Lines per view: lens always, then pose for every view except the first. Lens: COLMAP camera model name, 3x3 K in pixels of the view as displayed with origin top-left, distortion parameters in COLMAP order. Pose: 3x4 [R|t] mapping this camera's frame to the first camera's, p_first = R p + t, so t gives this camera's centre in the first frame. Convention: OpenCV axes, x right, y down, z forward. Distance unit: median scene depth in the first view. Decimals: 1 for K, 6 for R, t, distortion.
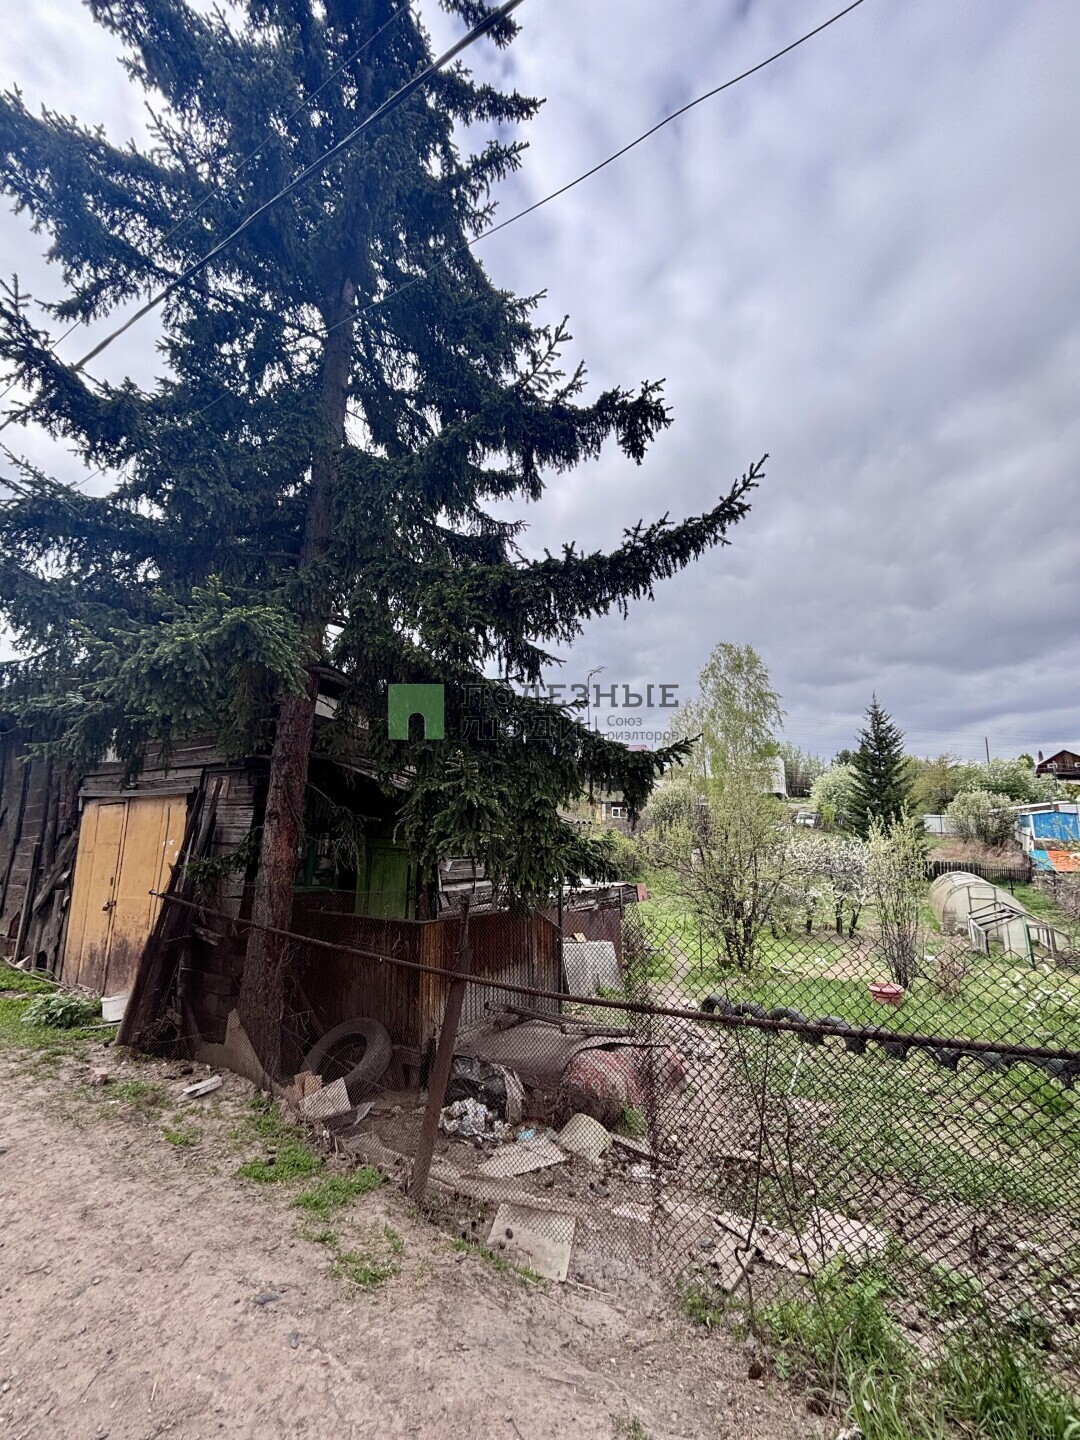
lens RADIAL K [[579.3, 0, 547.0], [0, 579.3, 720.1], [0, 0, 1]] dist [-0.001344, -0.001770]
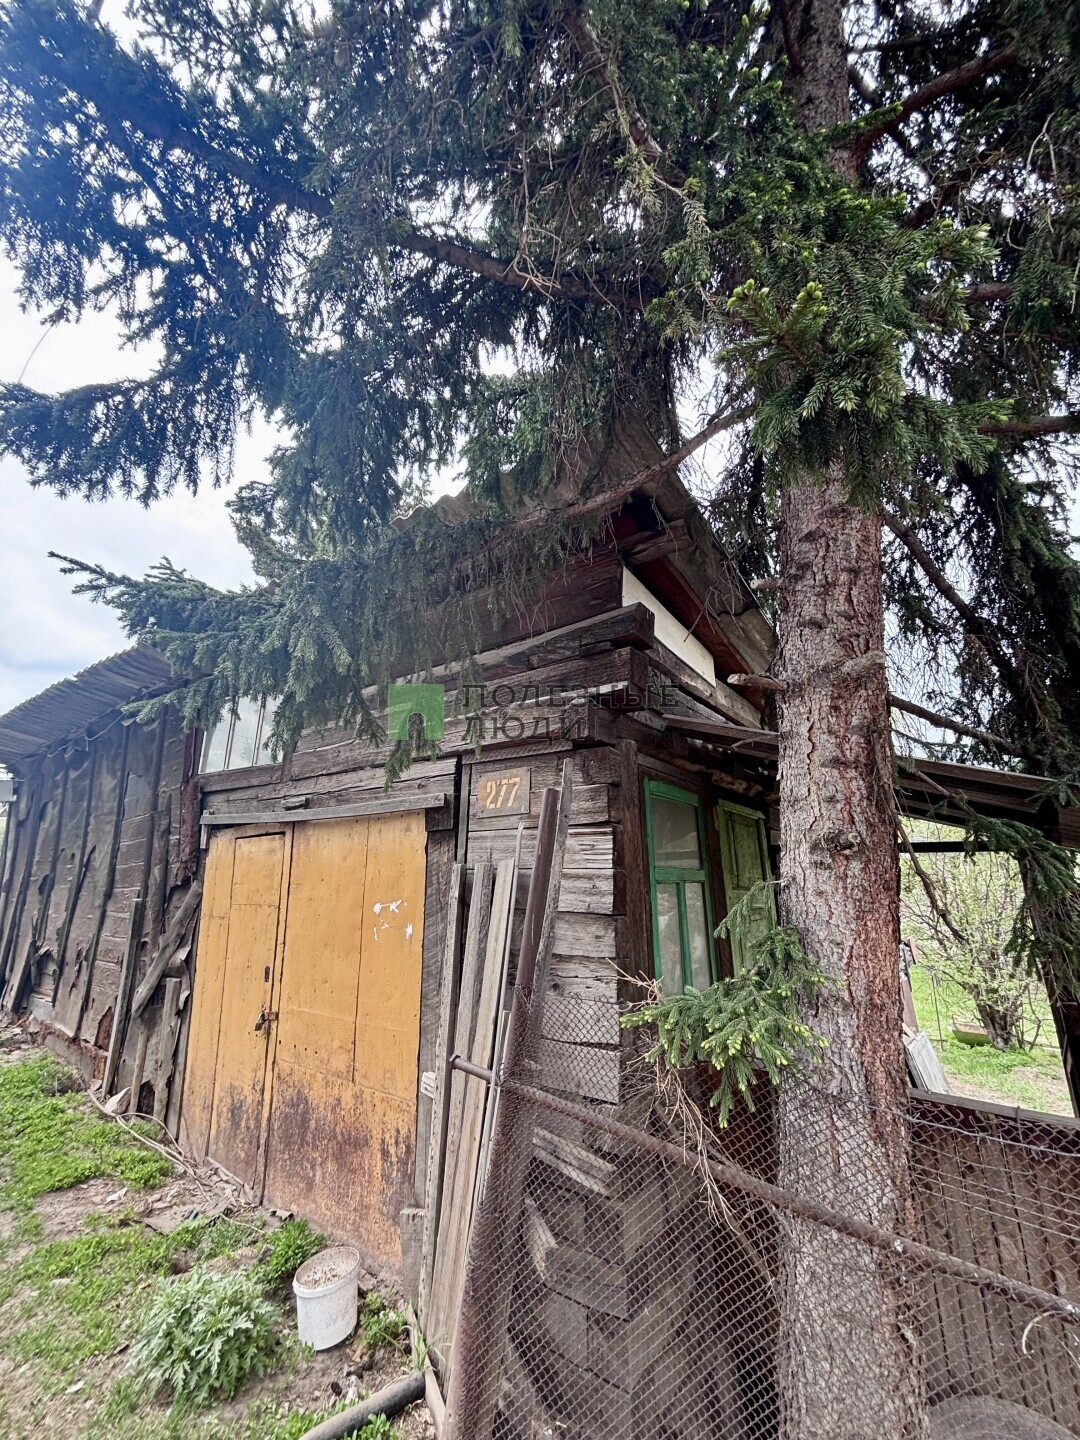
lens RADIAL K [[579.3, 0, 542.1], [0, 579.3, 726.7], [0, 0, 1]] dist [-0.001344, -0.001770]
pose [[0.995069, -0.033239, -0.093445, -0.117623], [0.028747, 0.998384, -0.049014, 0.020793], [0.094923, 0.046086, 0.994417, 0.125730]]
